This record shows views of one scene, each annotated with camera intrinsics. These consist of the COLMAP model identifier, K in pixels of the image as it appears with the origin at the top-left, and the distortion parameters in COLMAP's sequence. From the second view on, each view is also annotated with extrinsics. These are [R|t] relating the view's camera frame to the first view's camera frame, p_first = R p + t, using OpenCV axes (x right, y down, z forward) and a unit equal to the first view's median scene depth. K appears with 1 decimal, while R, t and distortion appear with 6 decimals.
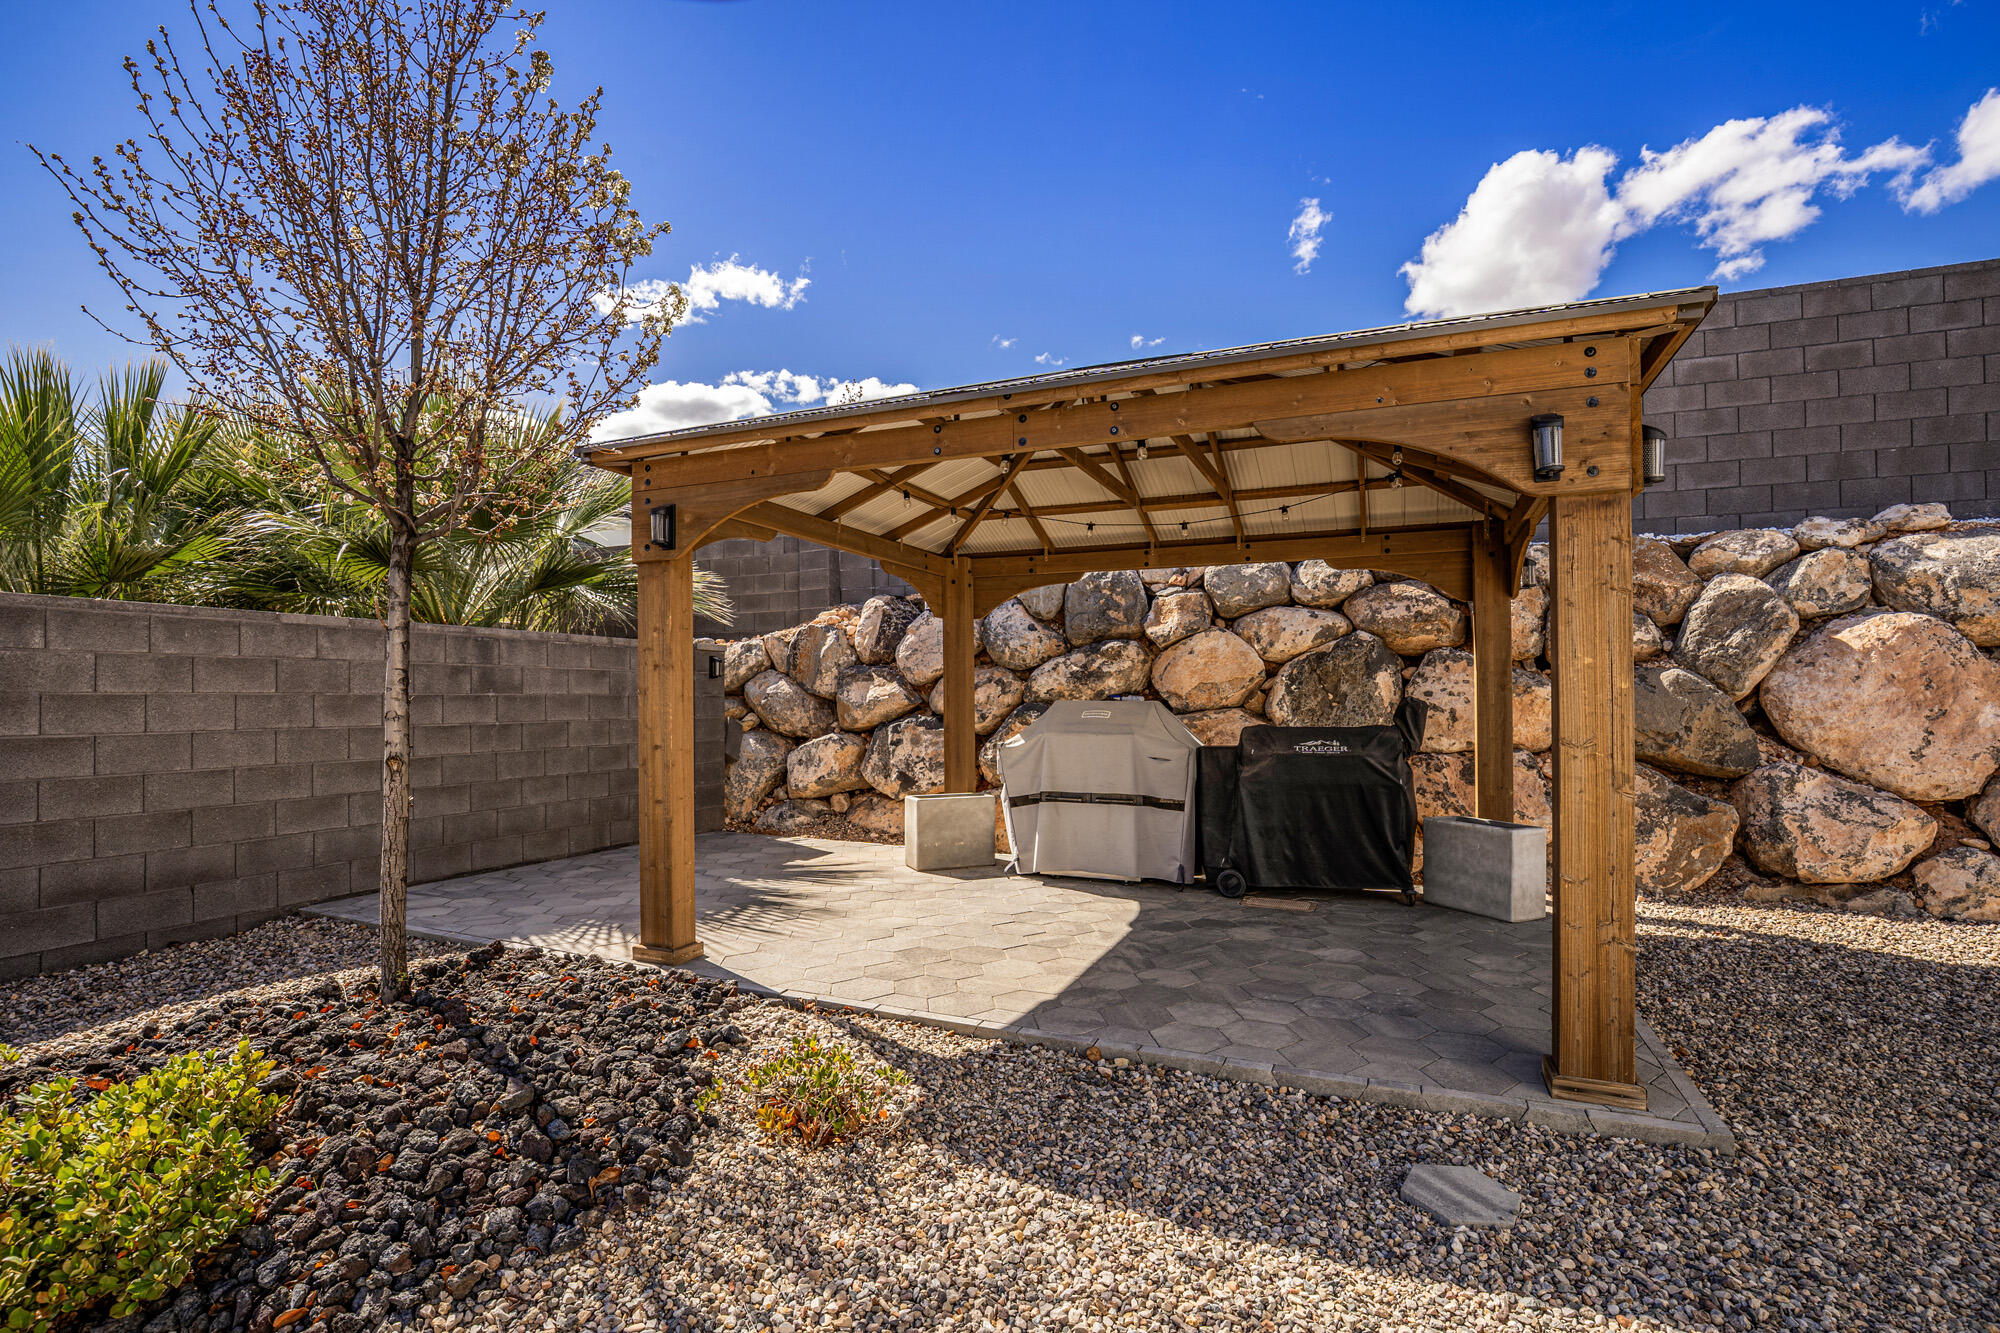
lens RADIAL K [[946.2, 0, 985.3], [0, 946.2, 666.7], [0, 0, 1]] dist [-0.000129, 0.000050]
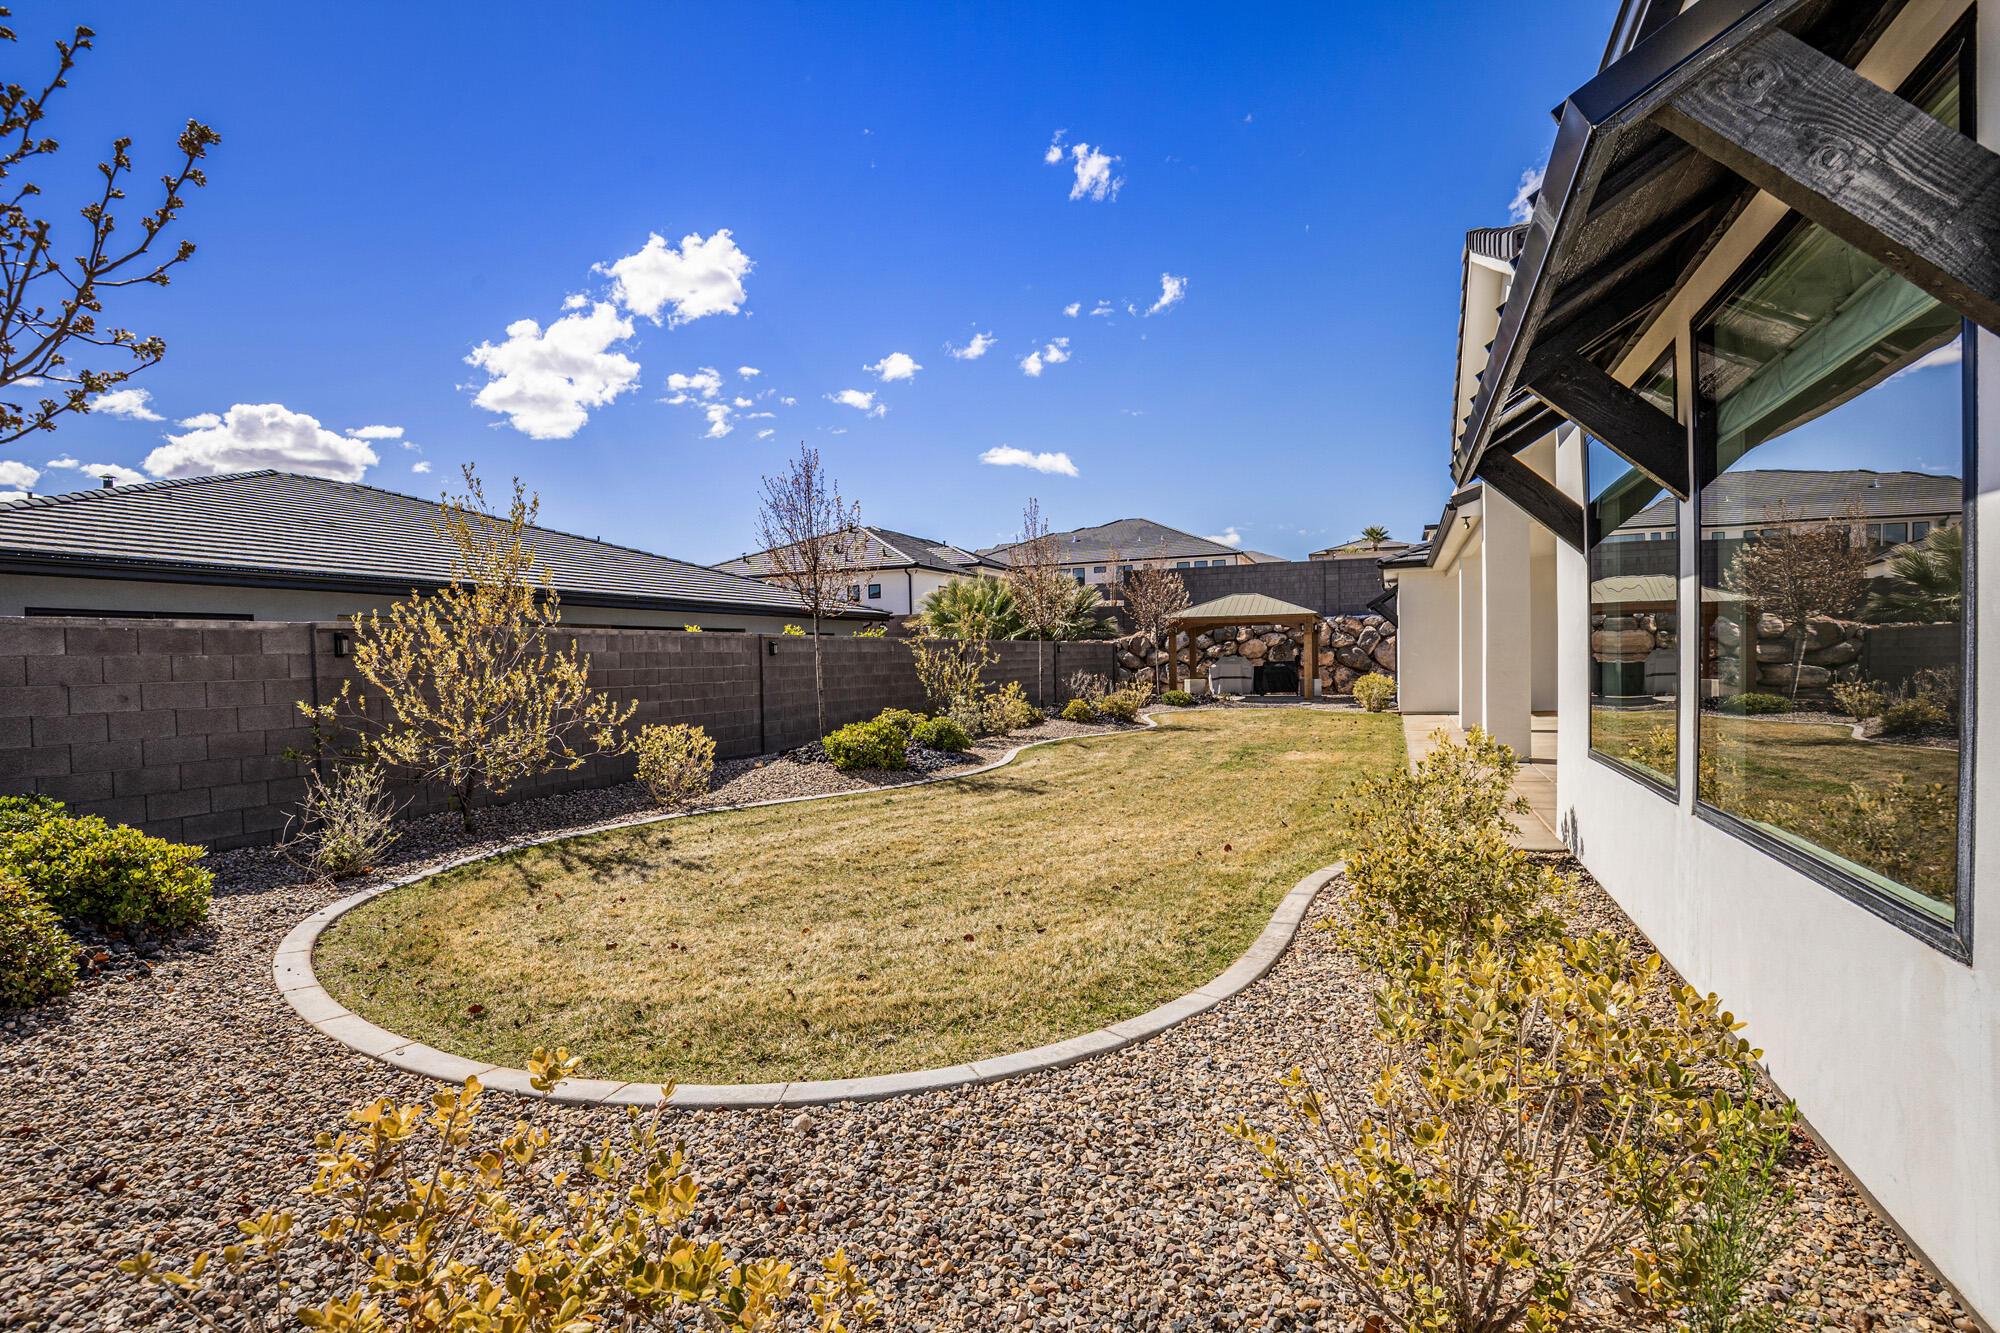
lens RADIAL K [[946.2, 0, 985.3], [0, 946.2, 666.7], [0, 0, 1]] dist [-0.000129, 0.000050]
pose [[0.999468, -0.012175, 0.030264, -1.174227], [0.011276, 0.999495, 0.029709, -0.059897], [-0.030610, -0.029352, 0.999100, -3.420823]]
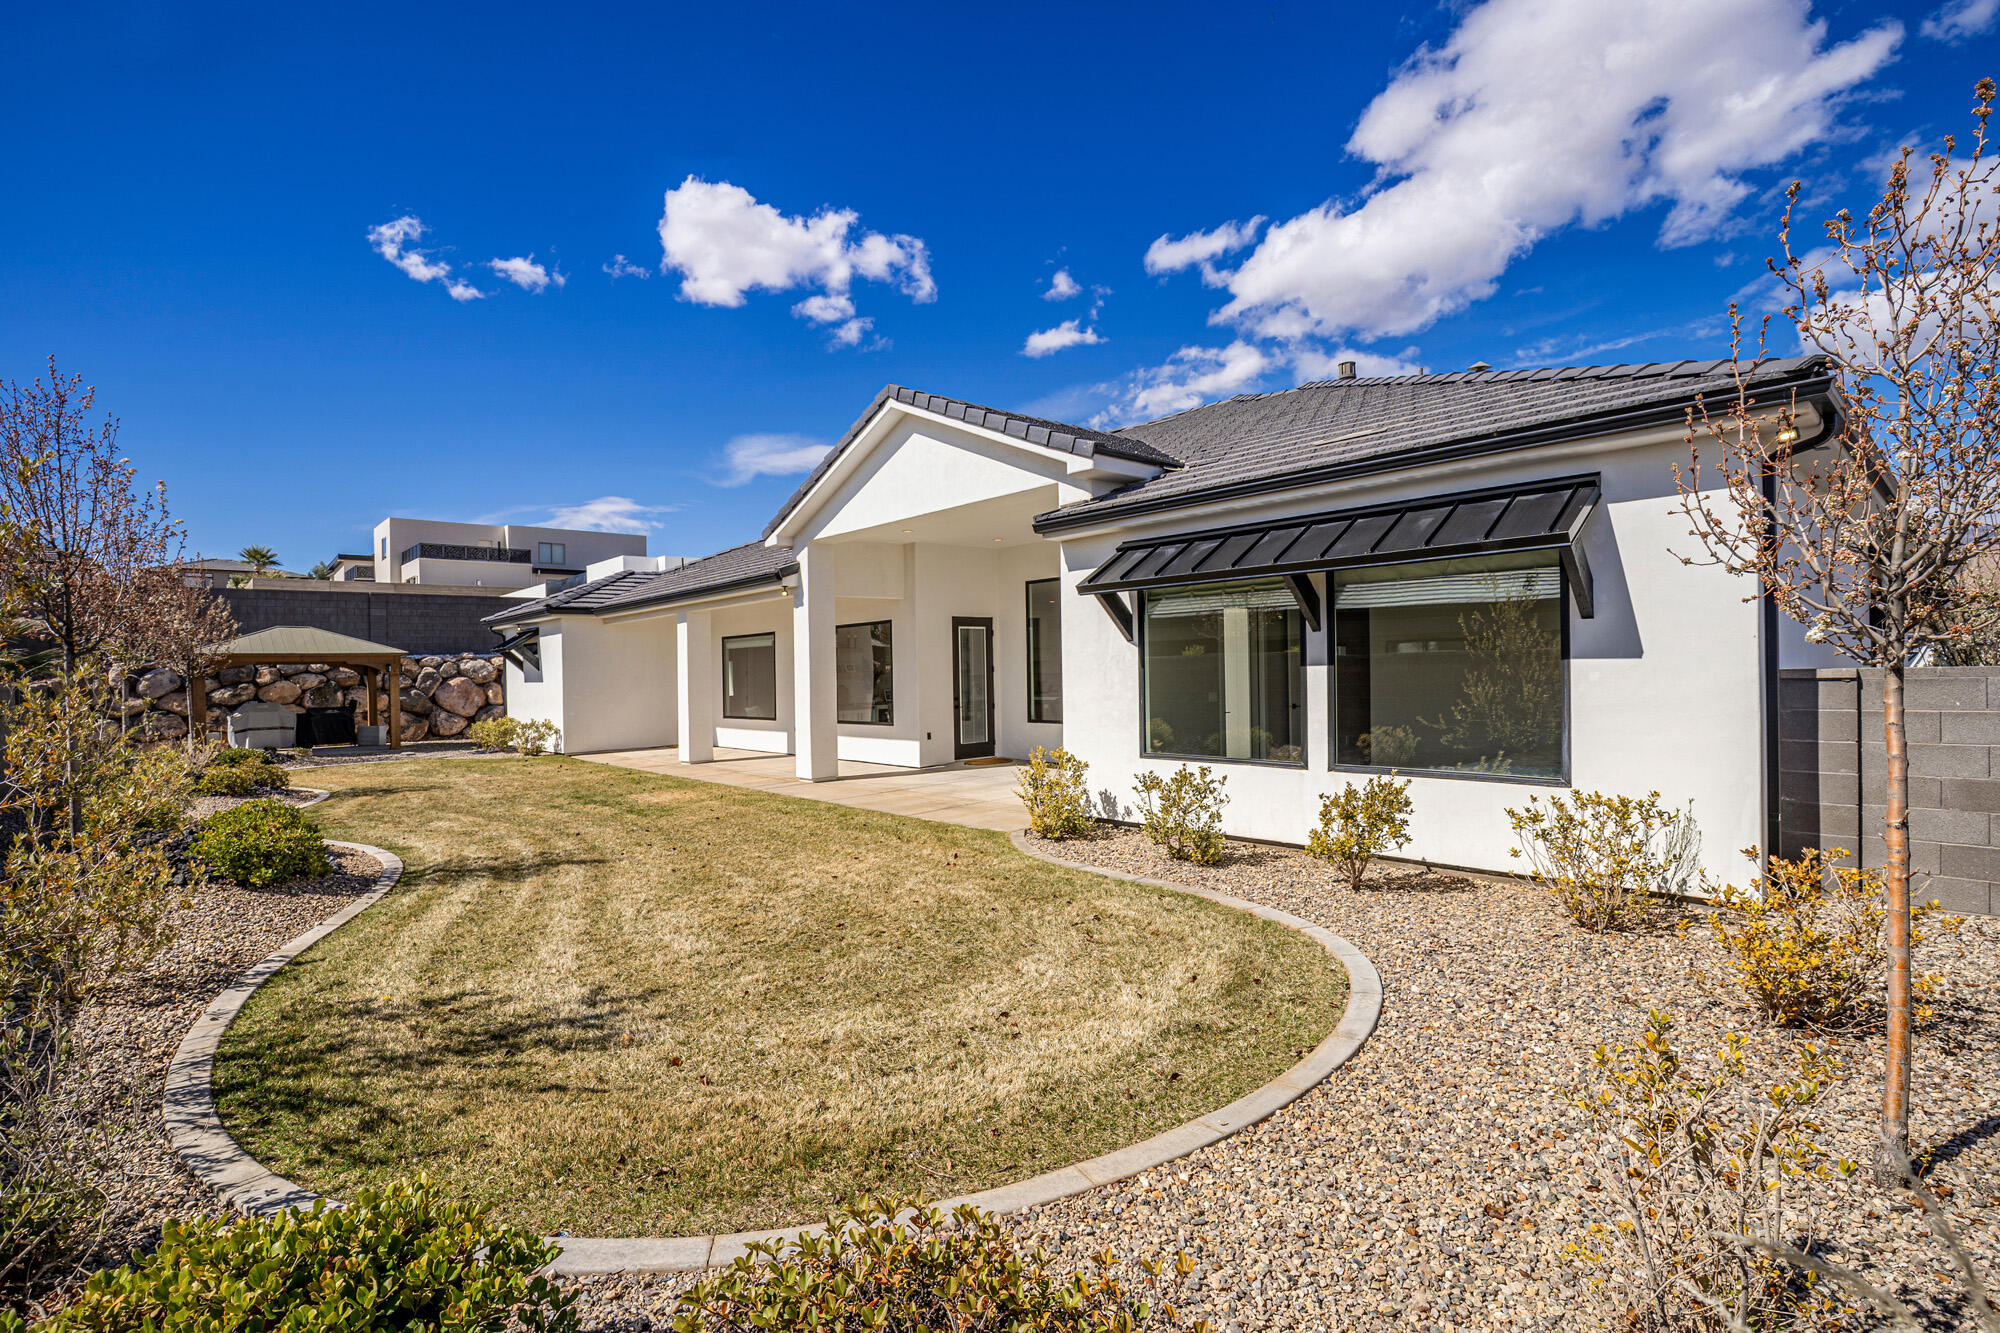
lens RADIAL K [[946.2, 0, 985.3], [0, 946.2, 666.7], [0, 0, 1]] dist [-0.000129, 0.000050]
pose [[0.420215, -0.000599, 0.907425, -1.983712], [0.003540, 0.999993, -0.000980, -0.086280], [-0.907418, 0.003624, 0.420214, -3.007344]]
